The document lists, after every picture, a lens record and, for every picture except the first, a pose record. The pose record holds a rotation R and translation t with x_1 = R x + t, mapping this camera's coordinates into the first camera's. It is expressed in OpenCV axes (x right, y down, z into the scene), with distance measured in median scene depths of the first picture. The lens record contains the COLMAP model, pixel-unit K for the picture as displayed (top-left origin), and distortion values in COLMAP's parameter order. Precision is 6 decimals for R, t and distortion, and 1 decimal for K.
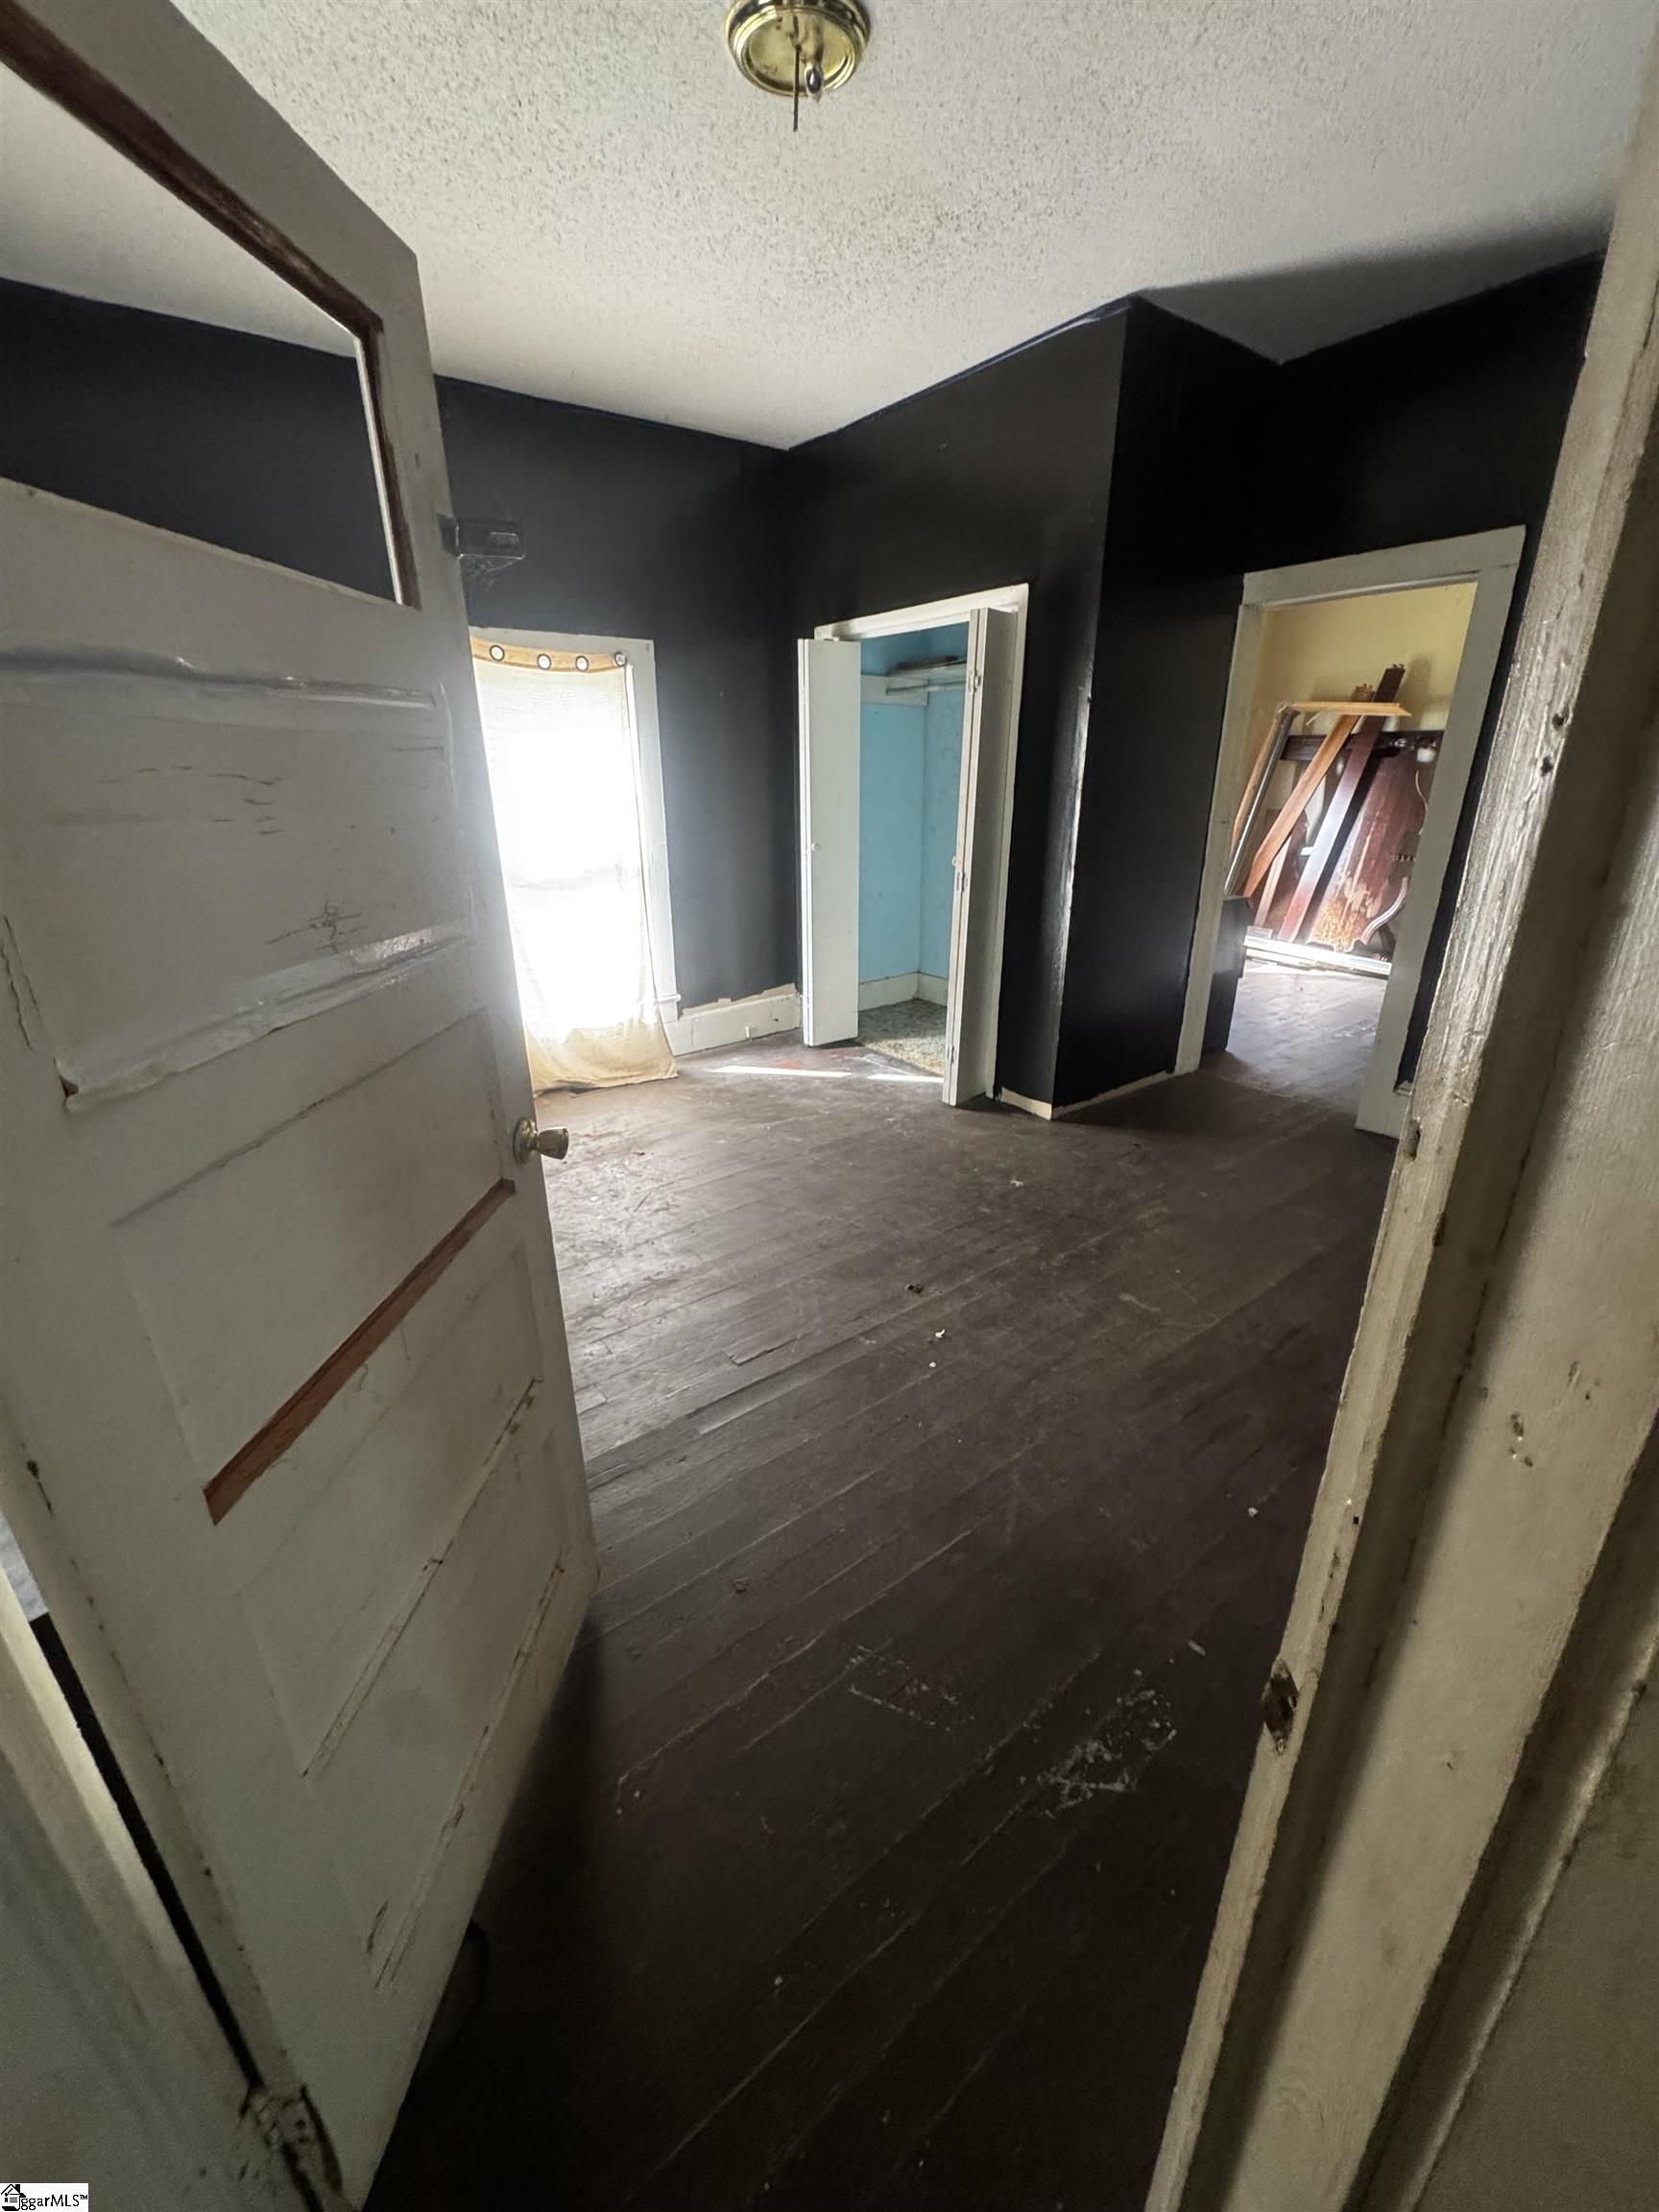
lens RADIAL K [[881.3, 0, 829.5], [0, 881.3, 1106.0], [0, 0, 1]] dist [-0.000131, -0.000041]
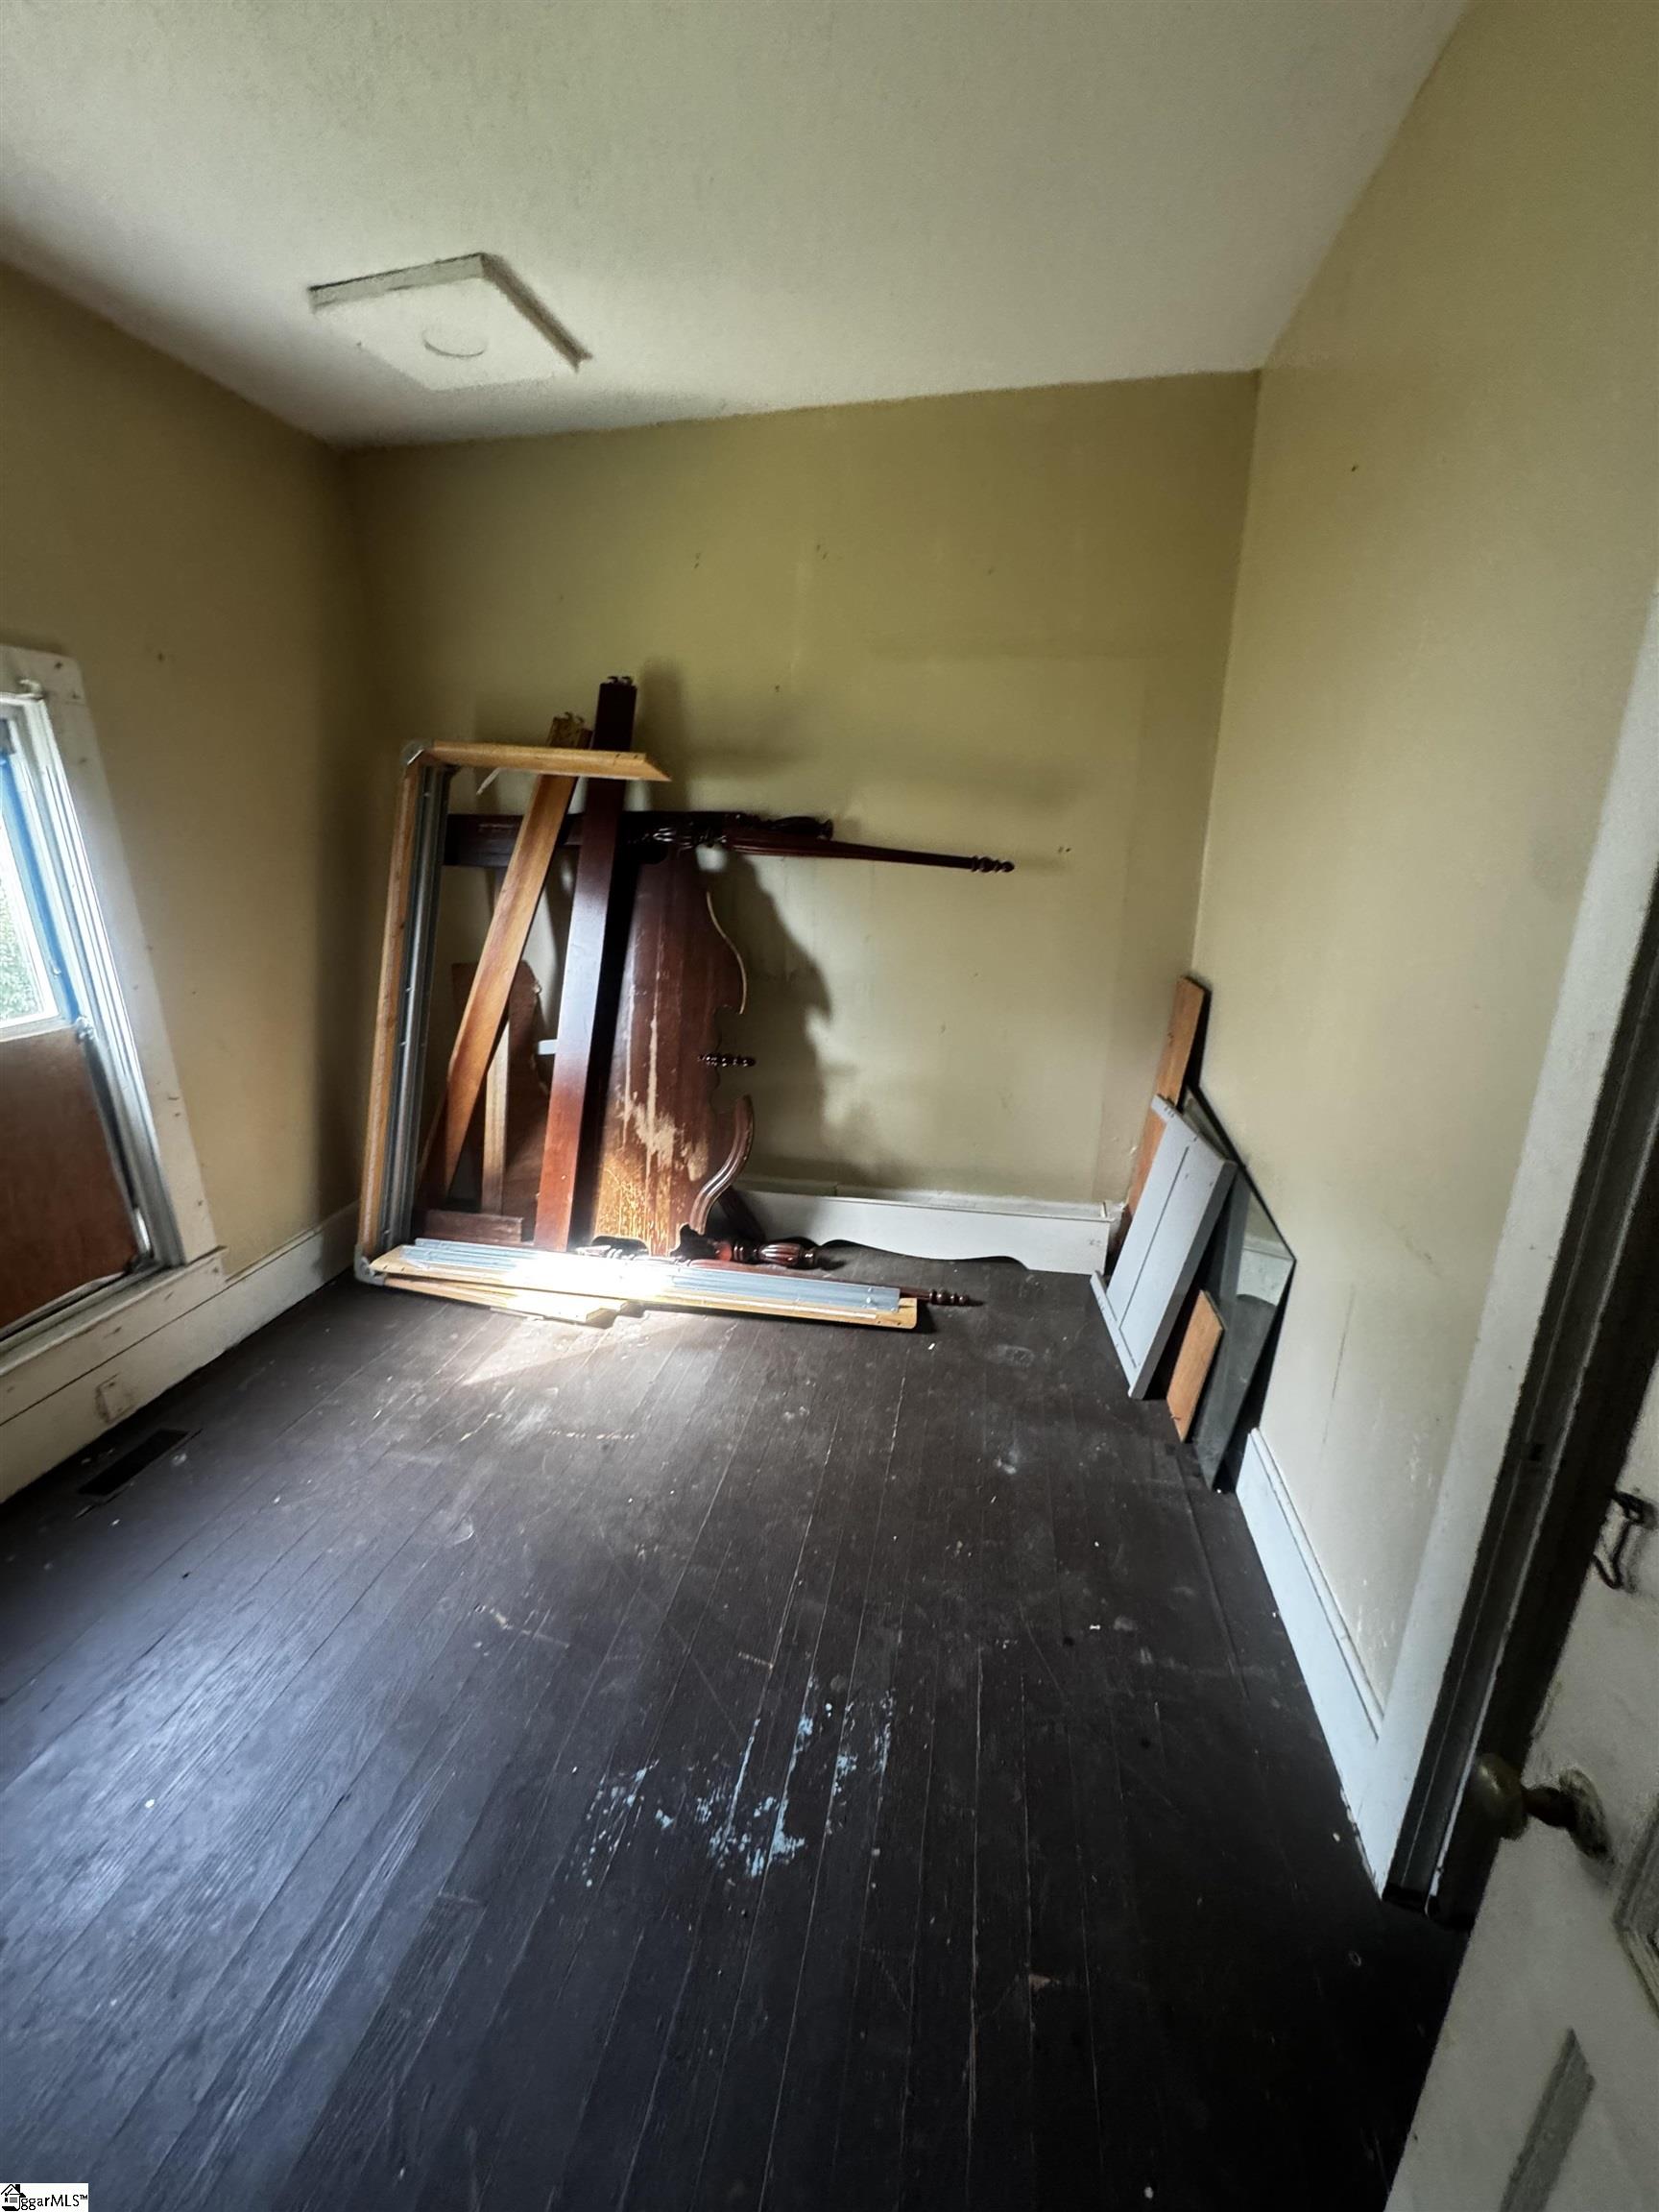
lens RADIAL K [[881.3, 0, 829.5], [0, 881.3, 1106.0], [0, 0, 1]] dist [-0.000131, -0.000041]
pose [[0.731834, -0.198223, 0.652018, 0.351445], [0.239363, 0.970571, 0.026404, -0.246606], [-0.638063, 0.136745, 0.757744, 0.567442]]
